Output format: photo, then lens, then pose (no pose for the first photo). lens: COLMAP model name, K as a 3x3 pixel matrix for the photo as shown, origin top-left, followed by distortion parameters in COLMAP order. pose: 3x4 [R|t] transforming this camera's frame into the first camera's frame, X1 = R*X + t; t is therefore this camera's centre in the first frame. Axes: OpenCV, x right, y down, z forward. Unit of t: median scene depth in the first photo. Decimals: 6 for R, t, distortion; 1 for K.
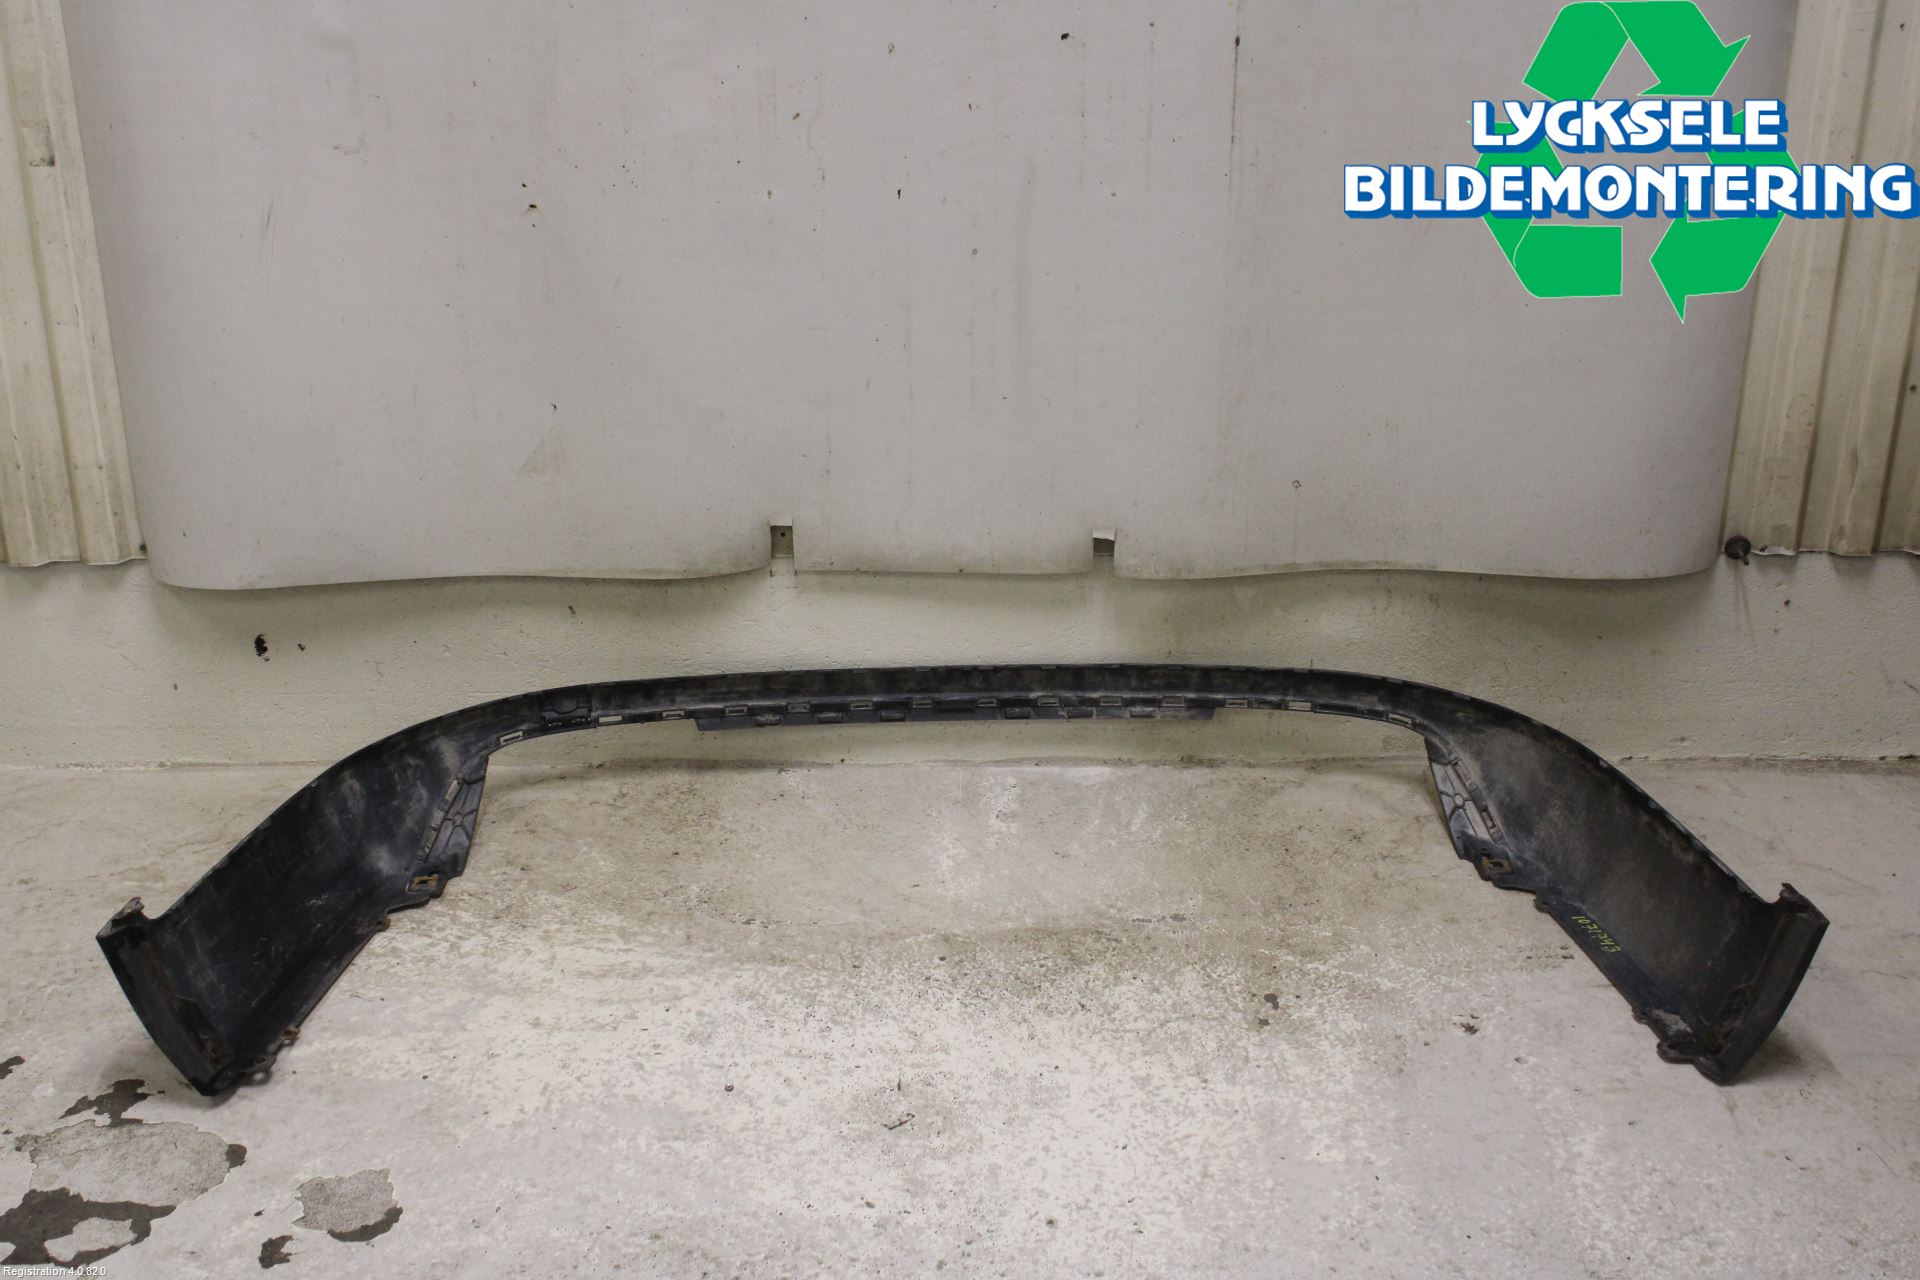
lens RADIAL K [[2332.9, 0, 955.2], [0, 2332.9, 636.0], [0, 0, 1]] dist [-0.093335, 0.196536]
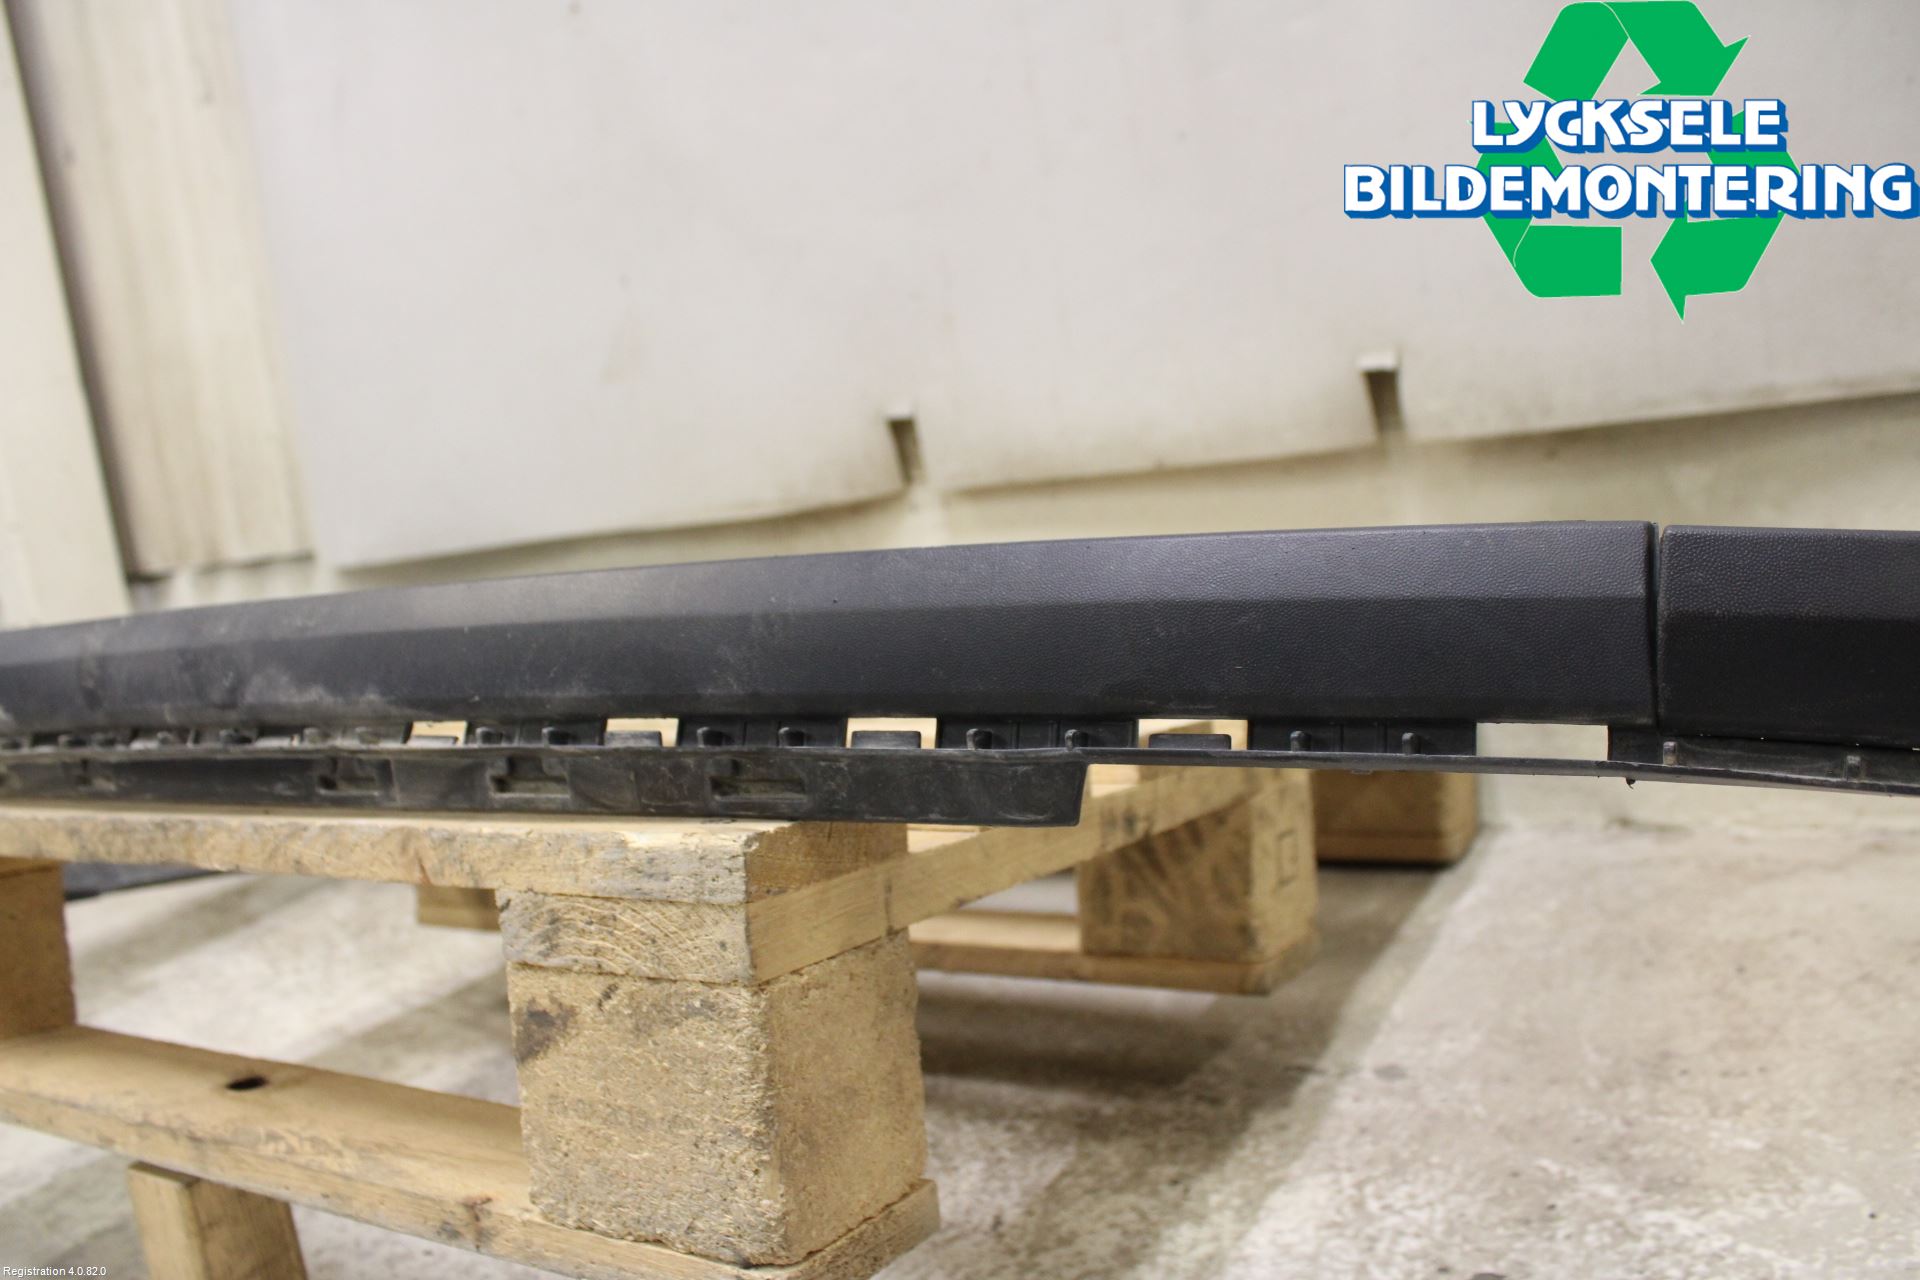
lens RADIAL K [[1565.9, 0, 955.0], [0, 1565.9, 646.0], [0, 0, 1]] dist [-0.166502, 0.131371]
pose [[0.838058, -0.037639, -0.544281, 0.173073], [-0.088986, 0.974828, -0.204431, 0.102588], [0.538275, 0.219758, 0.813613, 0.668052]]
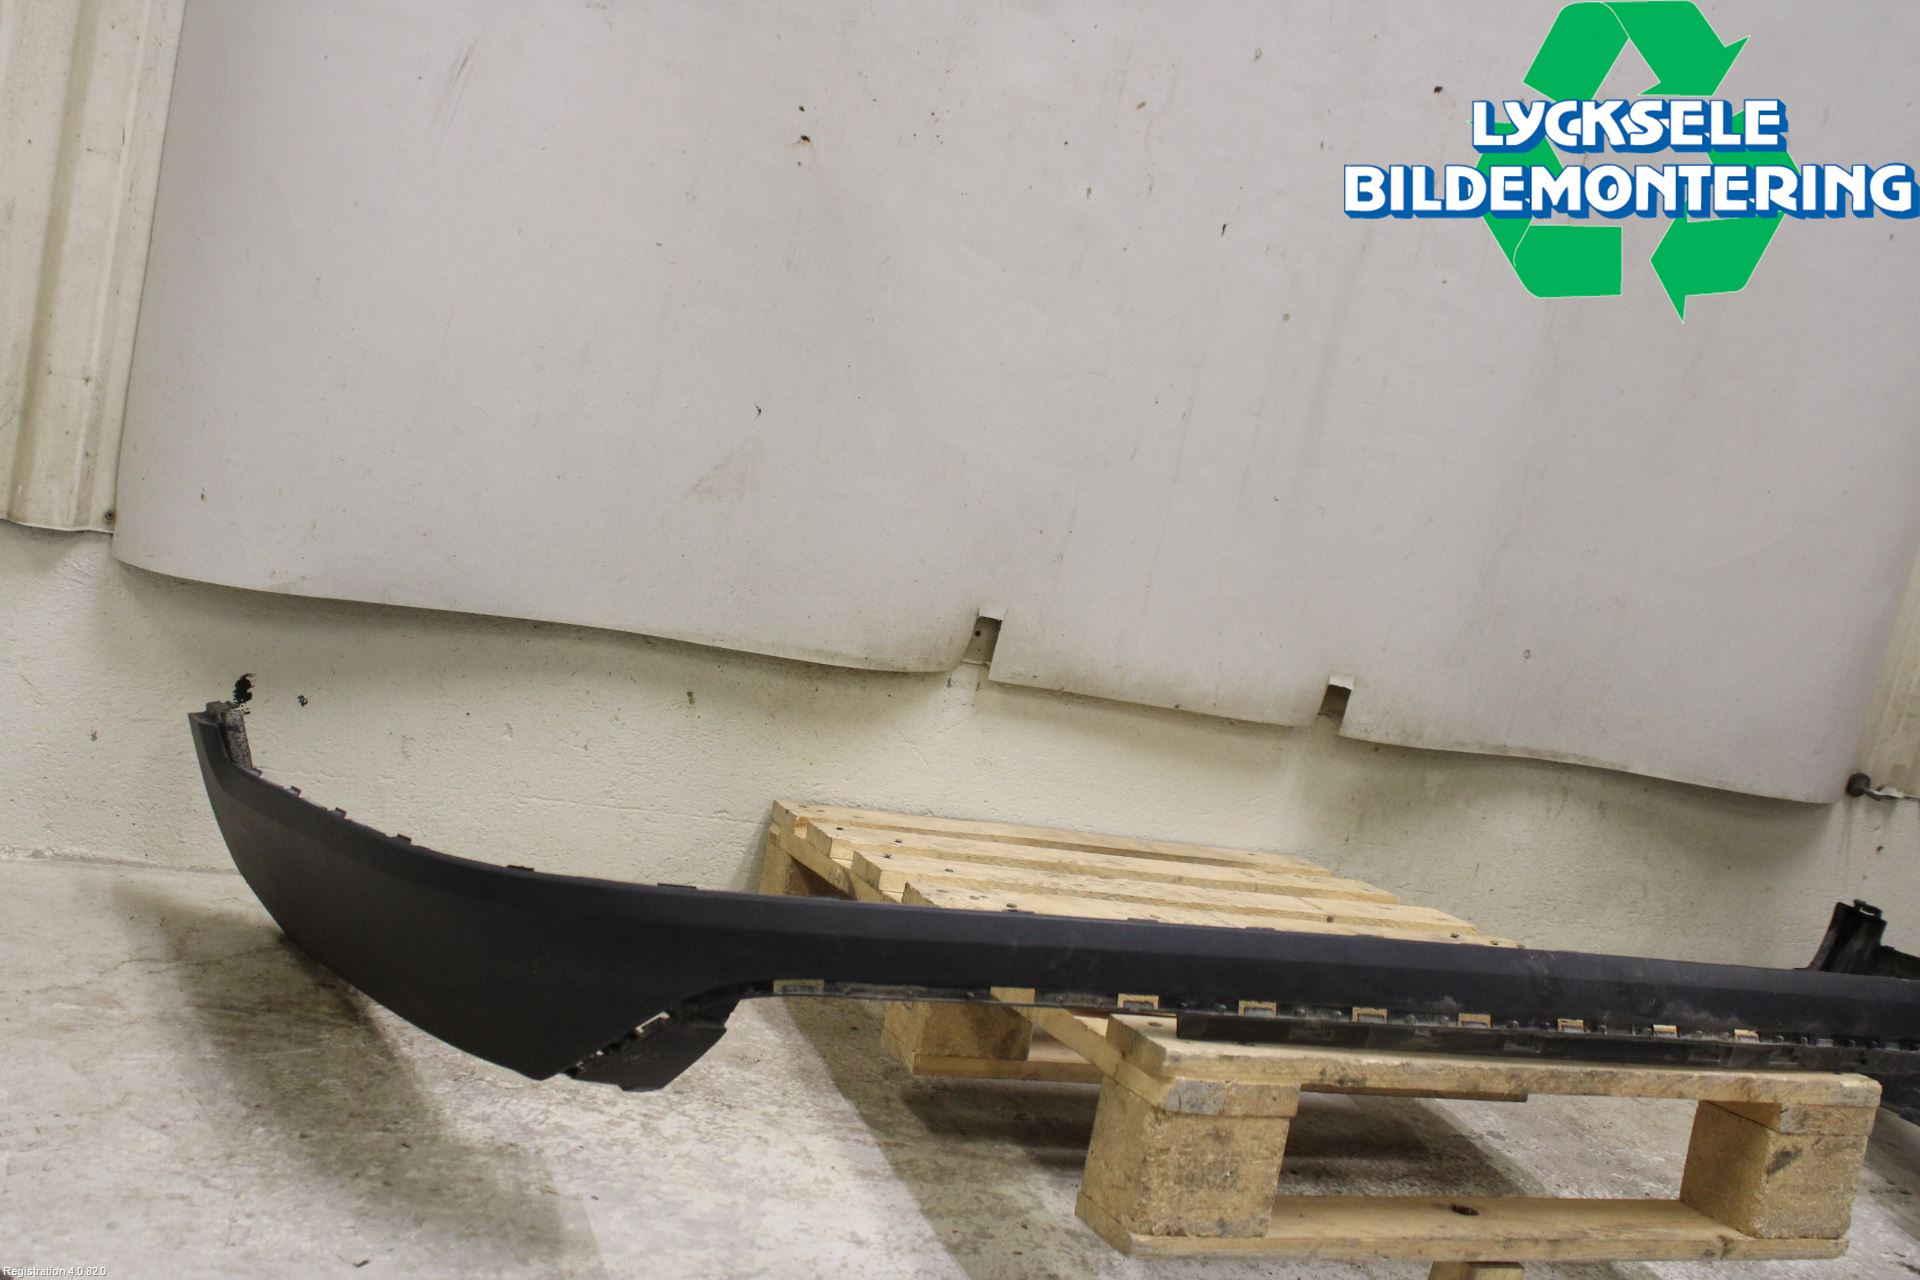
lens RADIAL K [[1938.7, 0, 947.0], [0, 1938.7, 643.3], [0, 0, 1]] dist [-0.127411, 0.141310]
pose [[0.921706, 0.139713, 0.361855, -0.323839], [-0.064587, 0.975136, -0.211986, 0.100510], [-0.382475, 0.172018, 0.907812, 0.412699]]
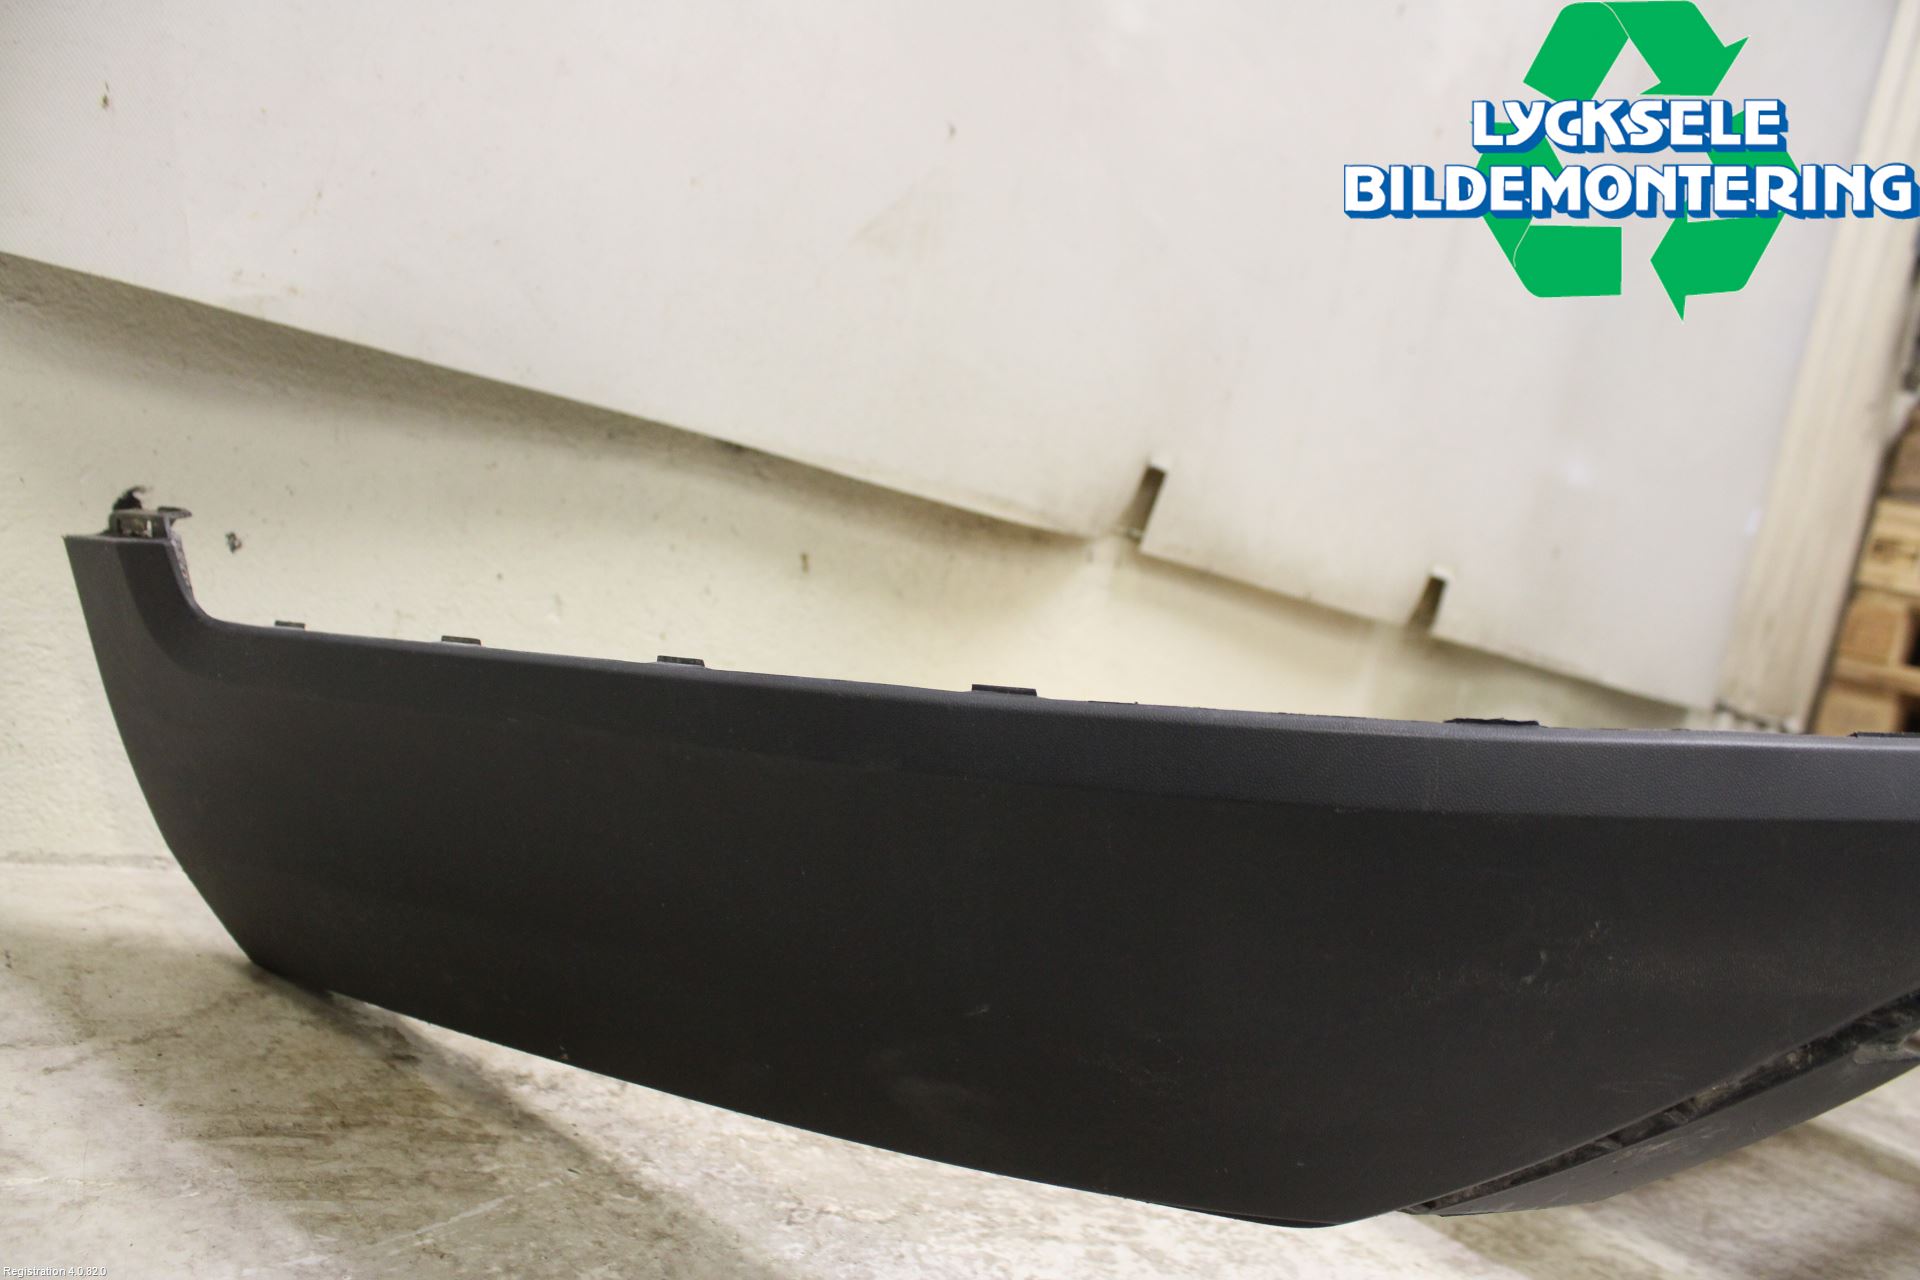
lens RADIAL K [[1565.1, 0, 958.4], [0, 1565.1, 672.6], [0, 0, 1]] dist [-0.159544, 0.130138]
pose [[0.721361, 0.125725, 0.681052, -0.376312], [0.034957, 0.975521, -0.217111, 0.088075], [-0.691676, 0.180423, 0.699308, 0.766353]]
